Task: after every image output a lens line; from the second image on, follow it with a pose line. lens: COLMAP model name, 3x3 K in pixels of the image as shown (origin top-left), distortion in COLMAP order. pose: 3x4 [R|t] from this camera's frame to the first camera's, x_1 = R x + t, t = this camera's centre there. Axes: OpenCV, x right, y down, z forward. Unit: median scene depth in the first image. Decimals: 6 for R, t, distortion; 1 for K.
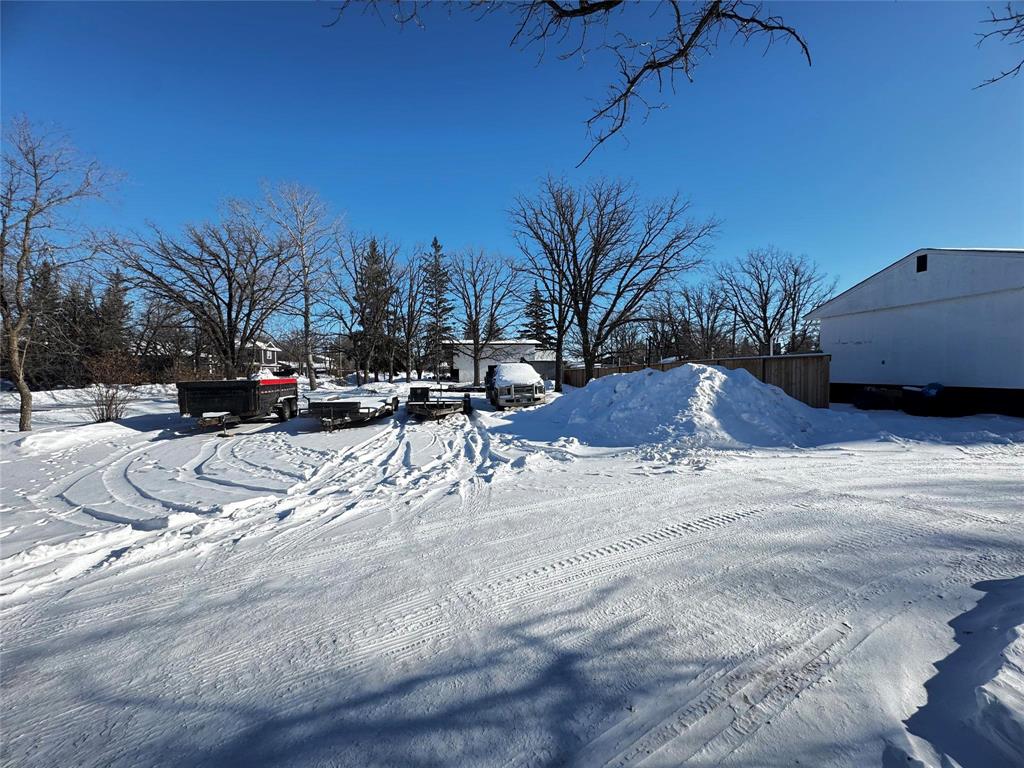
lens RADIAL K [[404.4, 0, 516.5], [0, 404.4, 380.3], [0, 0, 1]] dist [0.001848, 0.000191]
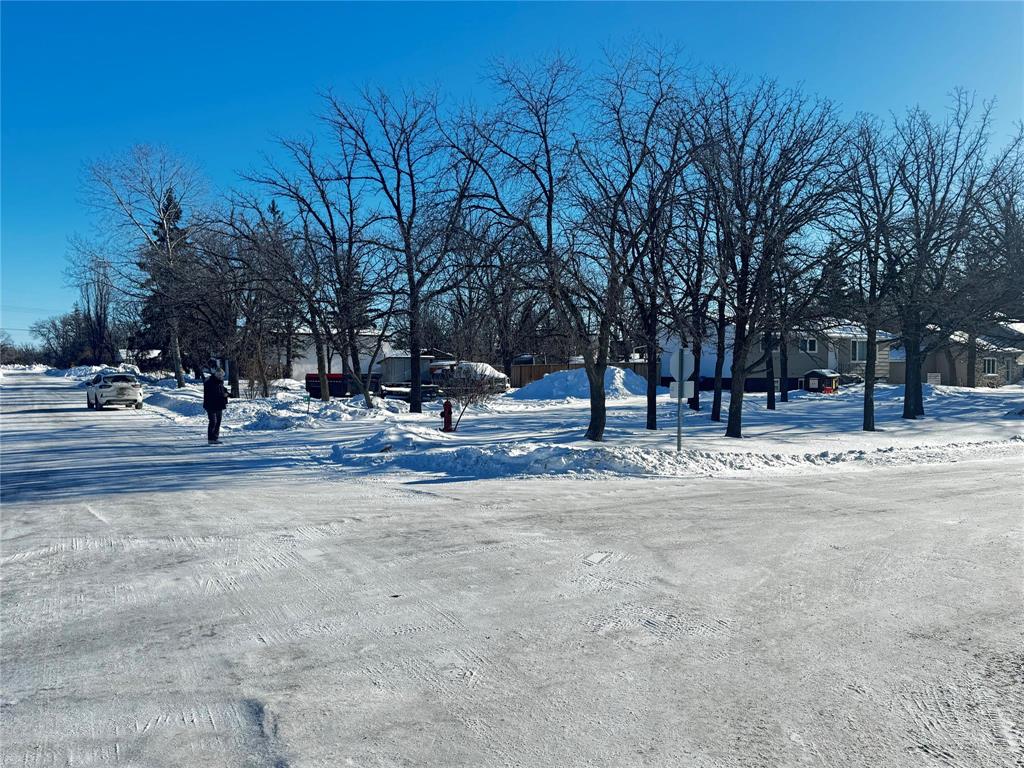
lens RADIAL K [[831.9, 0, 515.4], [0, 831.9, 382.6], [0, 0, 1]] dist [0.104457, 0.000621]
pose [[0.900359, 0.000065, 0.435147, -1.254326], [0.002946, 0.999976, -0.006245, 0.047642], [-0.435137, 0.006905, 0.900338, -1.793737]]
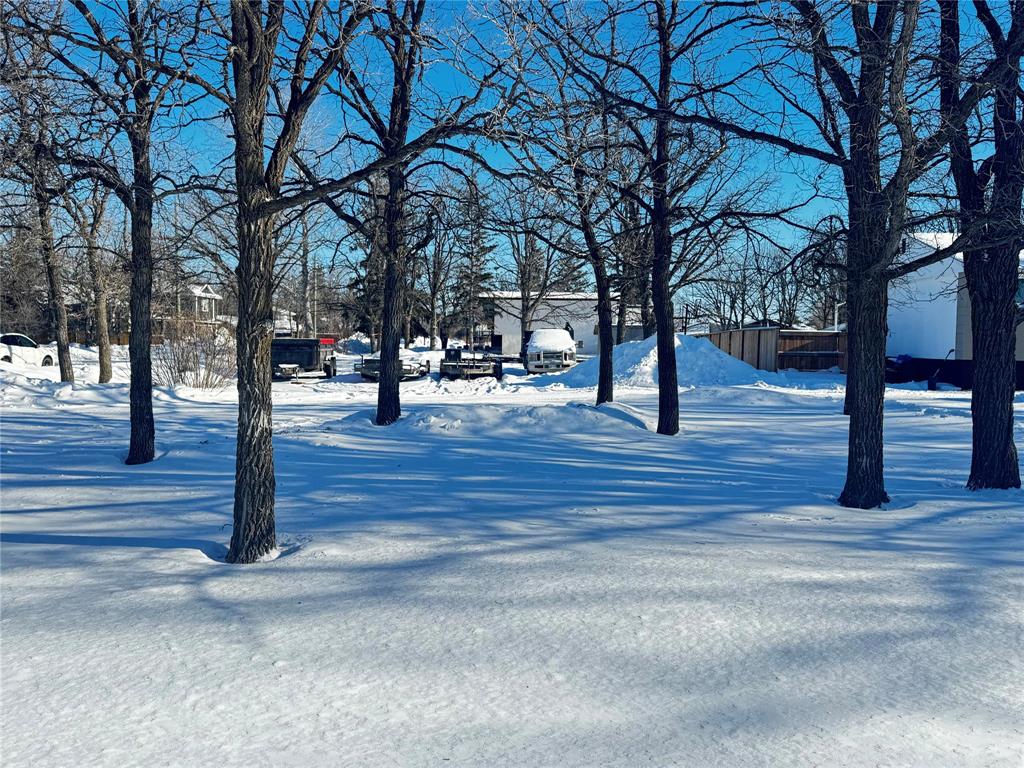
lens RADIAL K [[831.9, 0, 509.1], [0, 831.9, 386.3], [0, 0, 1]] dist [0.104457, 0.000621]
pose [[0.988600, 0.030898, -0.147363, 0.215998], [-0.026348, 0.999117, 0.032724, 0.033812], [0.148244, -0.028468, 0.988541, -1.059875]]
